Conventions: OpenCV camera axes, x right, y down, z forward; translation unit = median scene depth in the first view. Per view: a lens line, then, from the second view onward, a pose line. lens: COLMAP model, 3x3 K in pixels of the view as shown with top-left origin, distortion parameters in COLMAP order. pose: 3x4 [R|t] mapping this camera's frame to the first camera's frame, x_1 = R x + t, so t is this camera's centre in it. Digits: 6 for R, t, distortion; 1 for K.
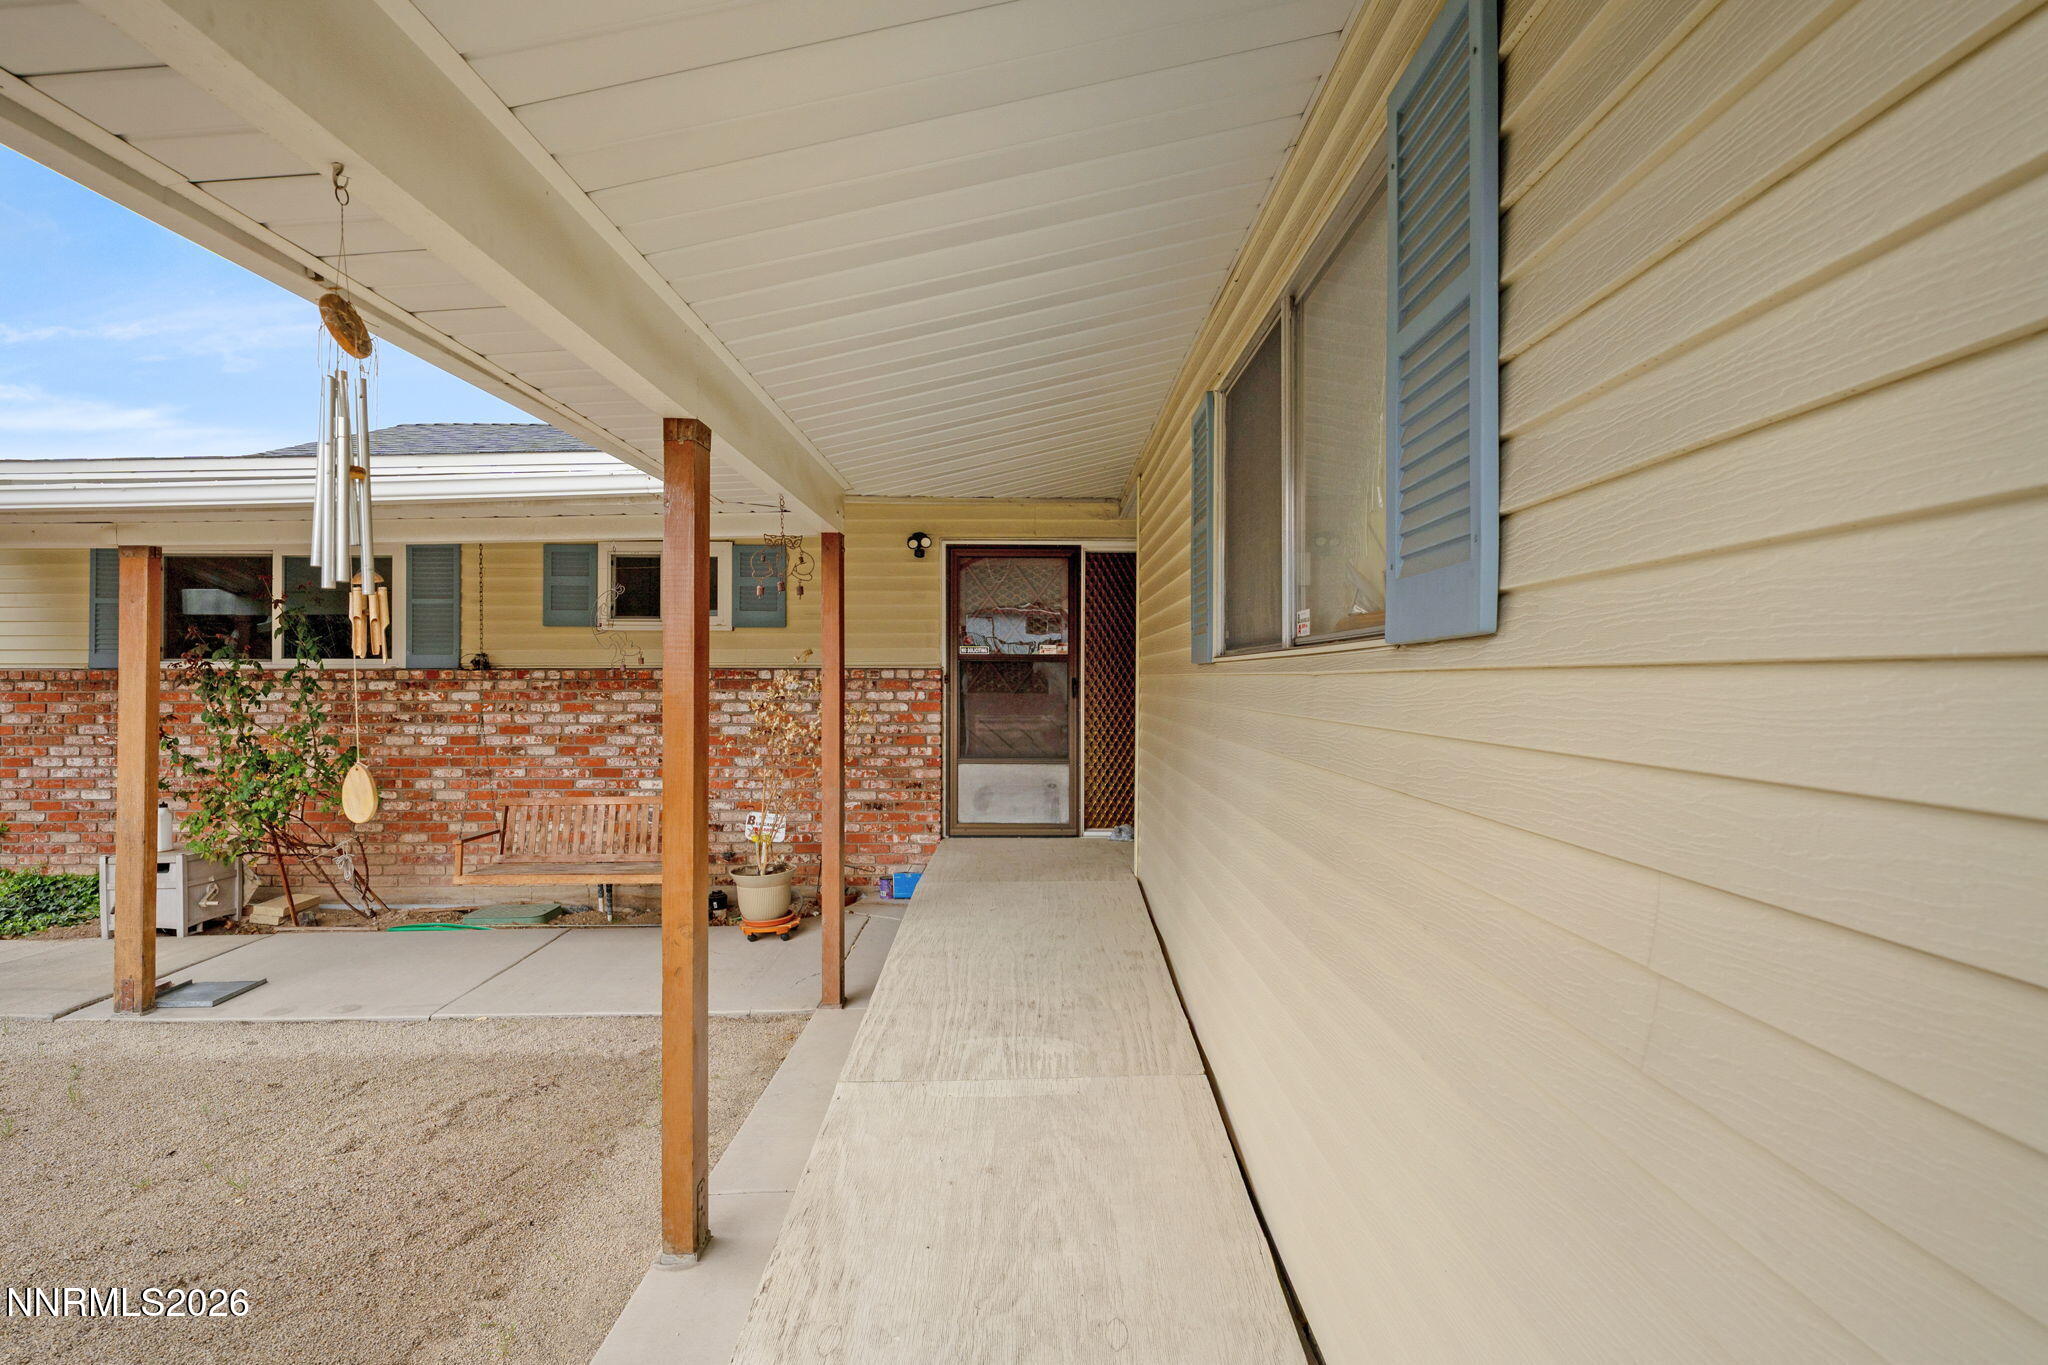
lens RADIAL K [[1126.8, 0, 1008.5], [0, 1126.8, 679.6], [0, 0, 1]] dist [0.001926, -0.000071]
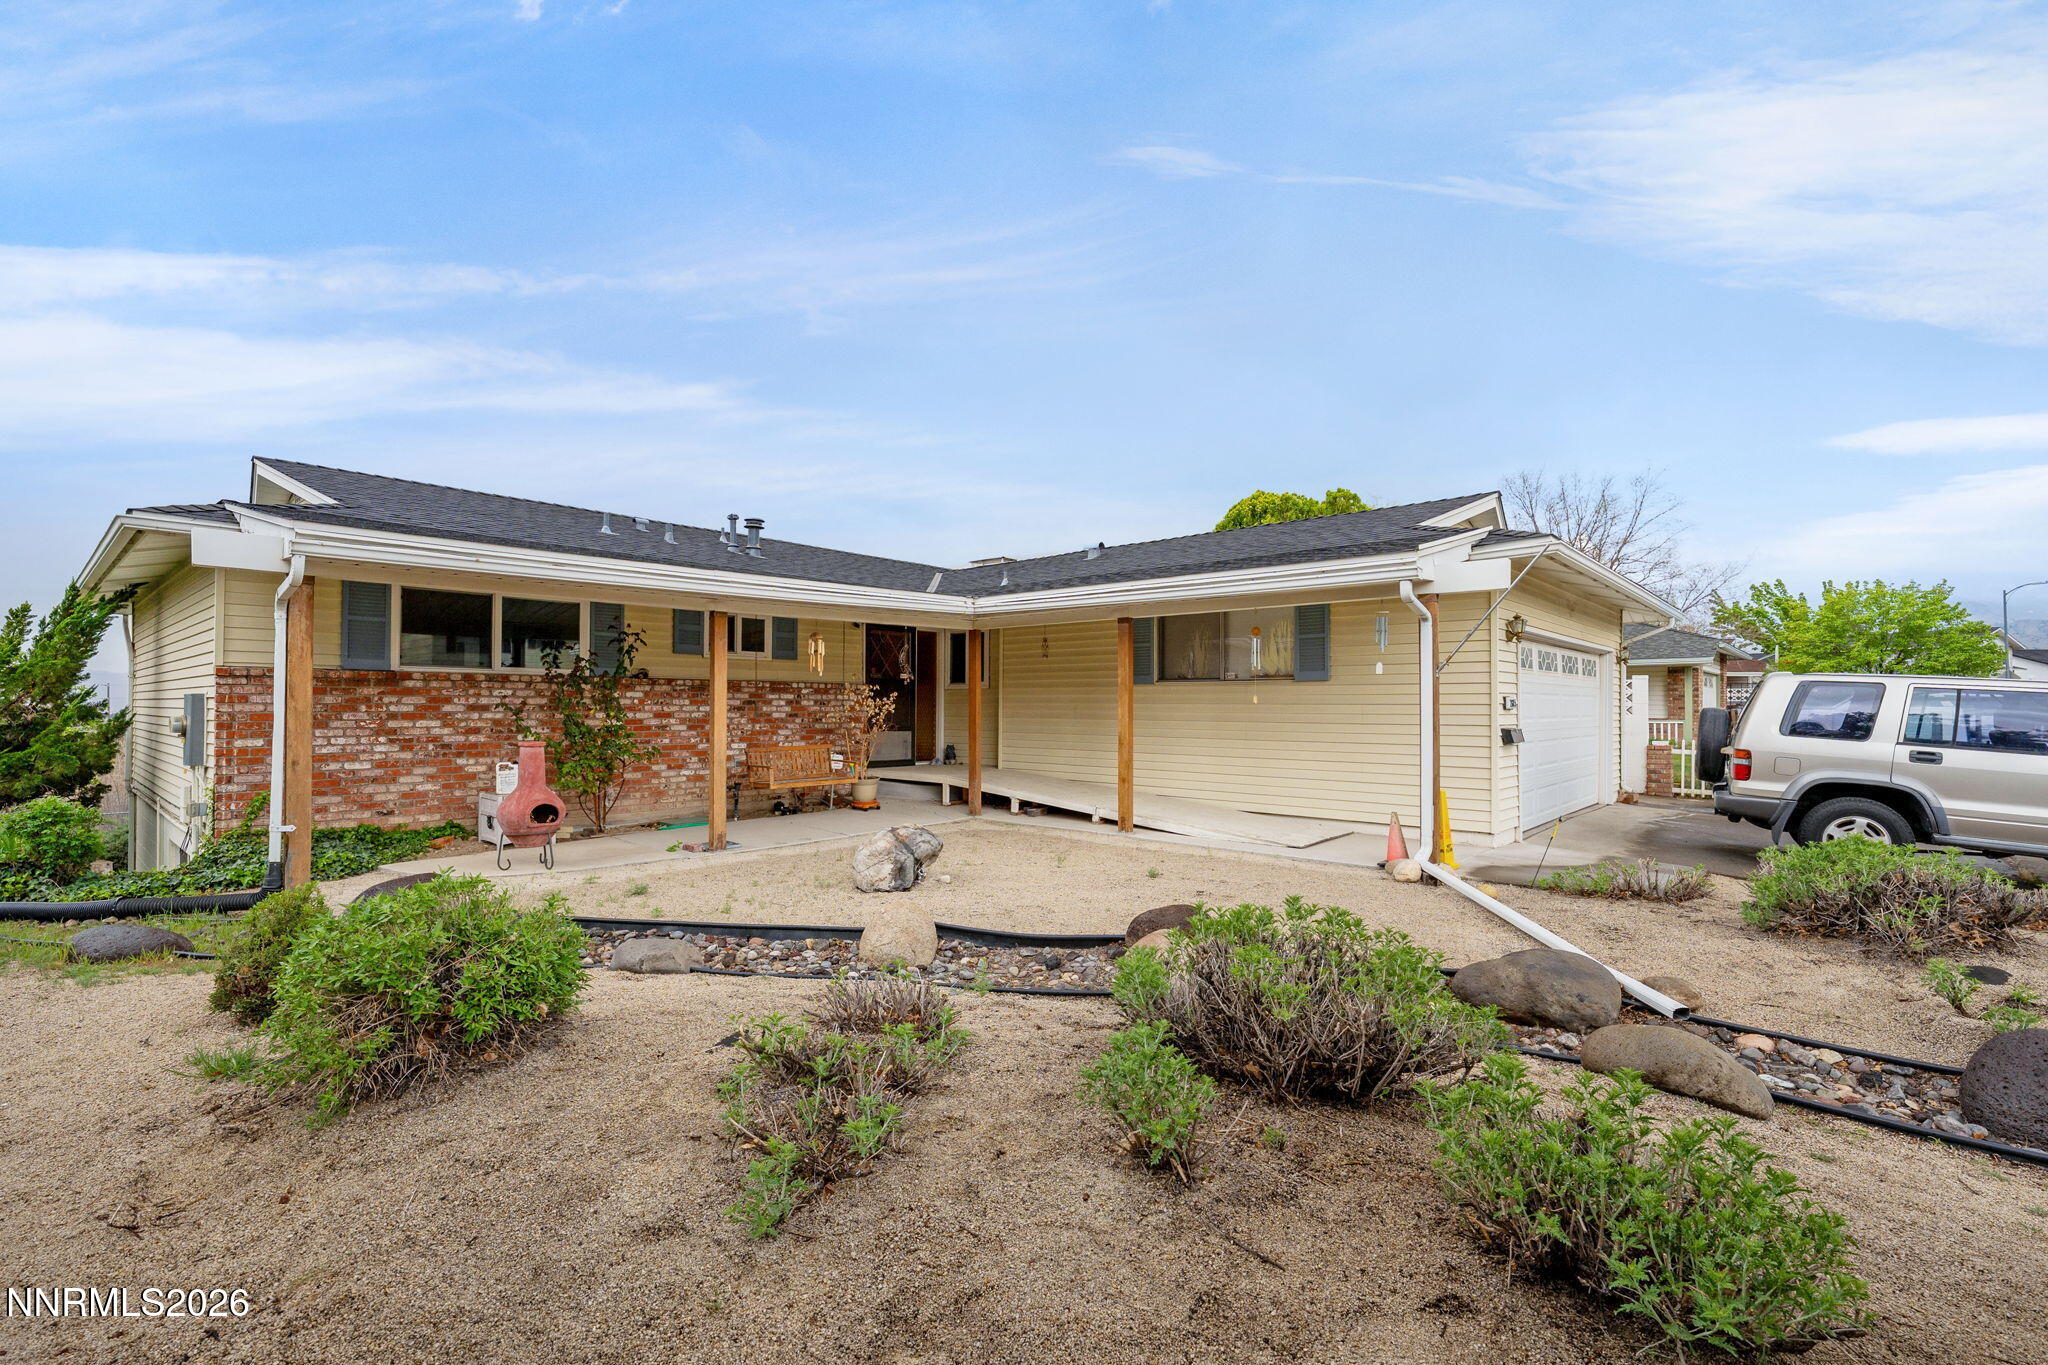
lens RADIAL K [[962.2, 0, 1014.2], [0, 962.2, 691.2], [0, 0, 1]] dist [0.001083, 0.000371]
pose [[0.667697, 0.015794, 0.744266, -1.149348], [-0.005311, 0.999851, -0.016453, 0.029816], [-0.744414, 0.007033, 0.667681, -0.331296]]
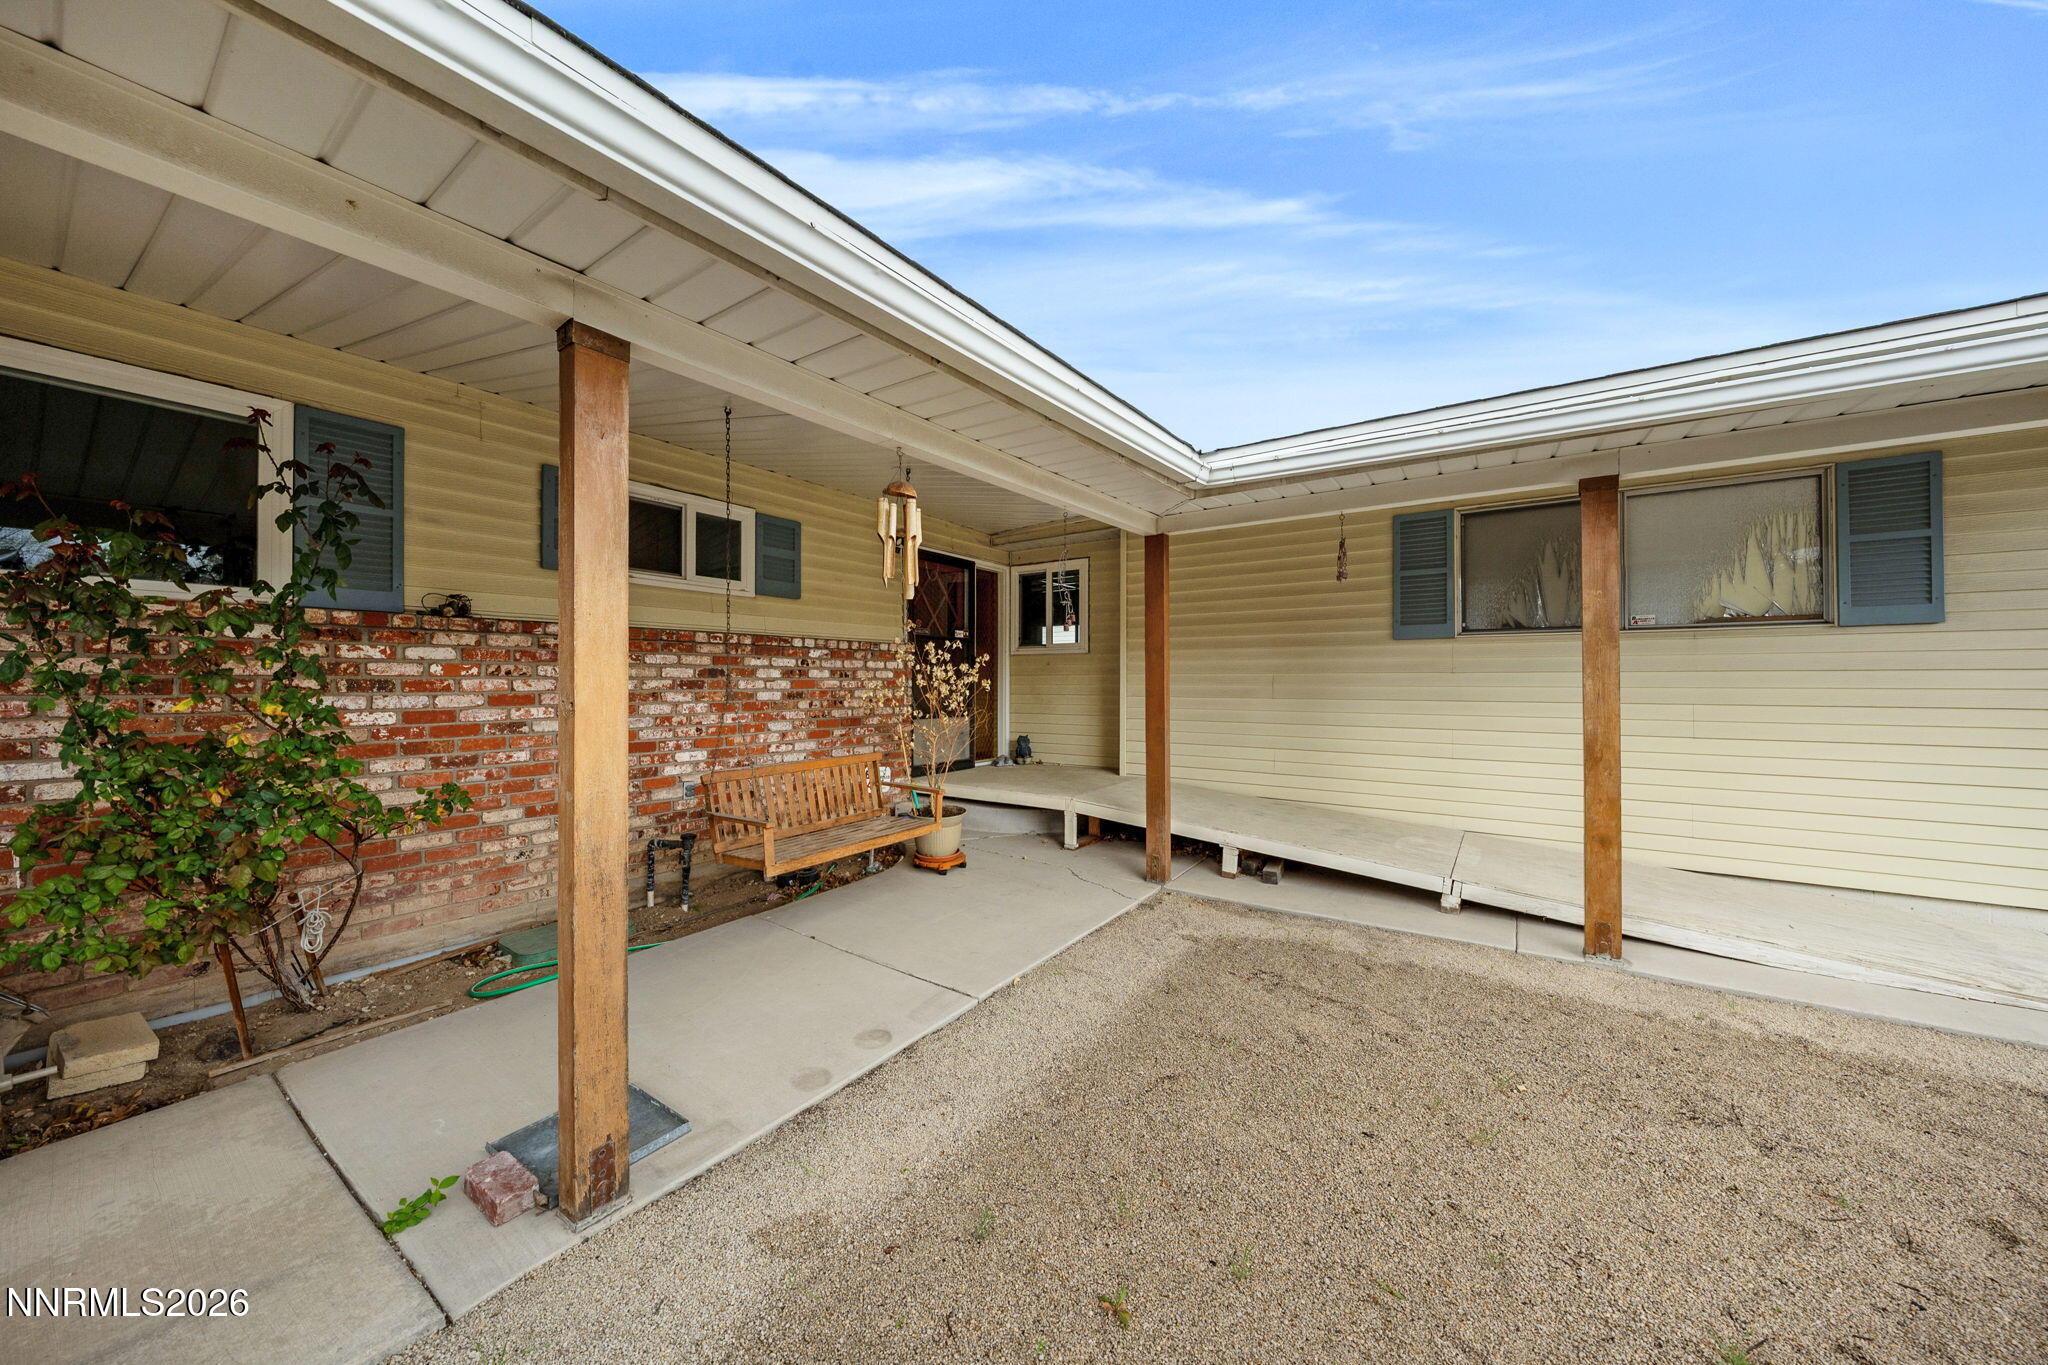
lens RADIAL K [[717.8, 0, 1043.8], [0, 717.8, 676.5], [0, 0, 1]] dist [-0.005398, 0.000228]
pose [[0.536645, 0.007217, 0.843777, -0.653231], [-0.000734, 0.999967, -0.008086, 0.032404], [-0.843808, 0.003720, 0.536633, 0.441210]]
